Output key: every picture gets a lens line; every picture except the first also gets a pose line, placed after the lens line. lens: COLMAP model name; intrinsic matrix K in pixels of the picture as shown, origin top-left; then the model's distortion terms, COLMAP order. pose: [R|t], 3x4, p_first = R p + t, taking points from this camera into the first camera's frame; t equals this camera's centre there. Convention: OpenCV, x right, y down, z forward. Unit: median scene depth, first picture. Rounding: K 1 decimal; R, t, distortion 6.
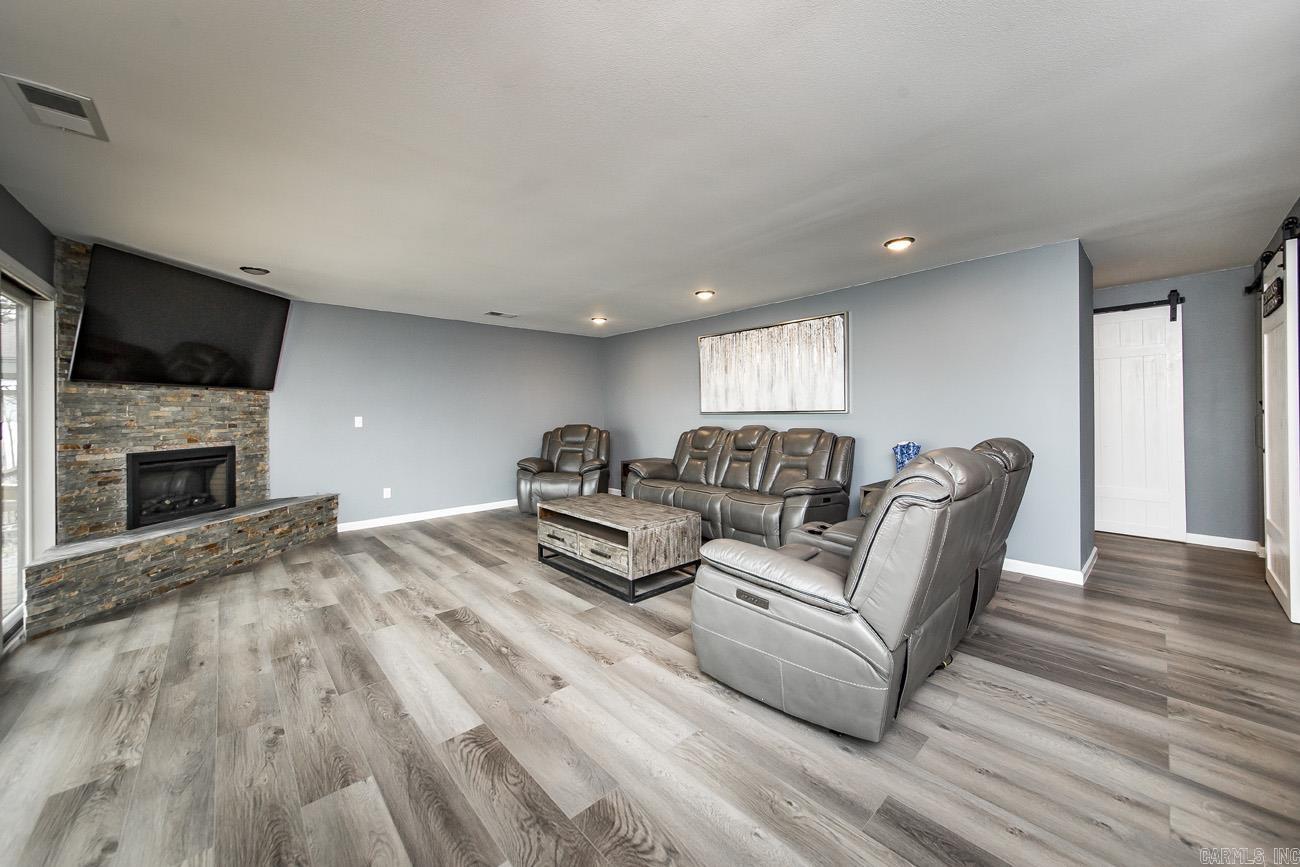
lens RADIAL K [[462.1, 0, 652.7], [0, 462.1, 419.6], [0, 0, 1]] dist [0.000878, 0.000094]
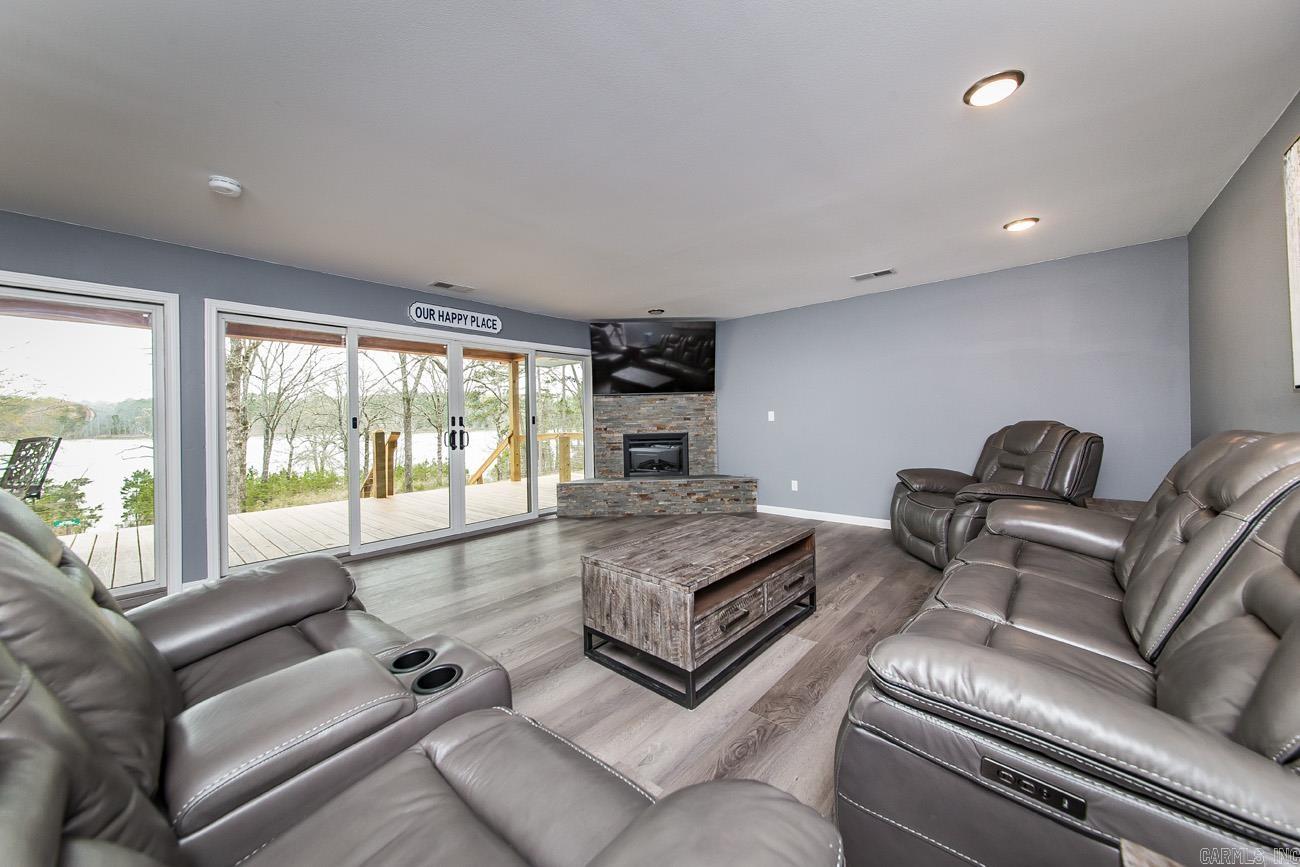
lens RADIAL K [[462.1, 0, 652.7], [0, 462.1, 419.6], [0, 0, 1]] dist [0.000878, 0.000094]
pose [[0.111697, 0.007445, -0.993714, 0.634476], [0.009437, 0.999919, 0.008553, 0.003085], [0.993697, -0.010333, 0.111618, 0.903529]]
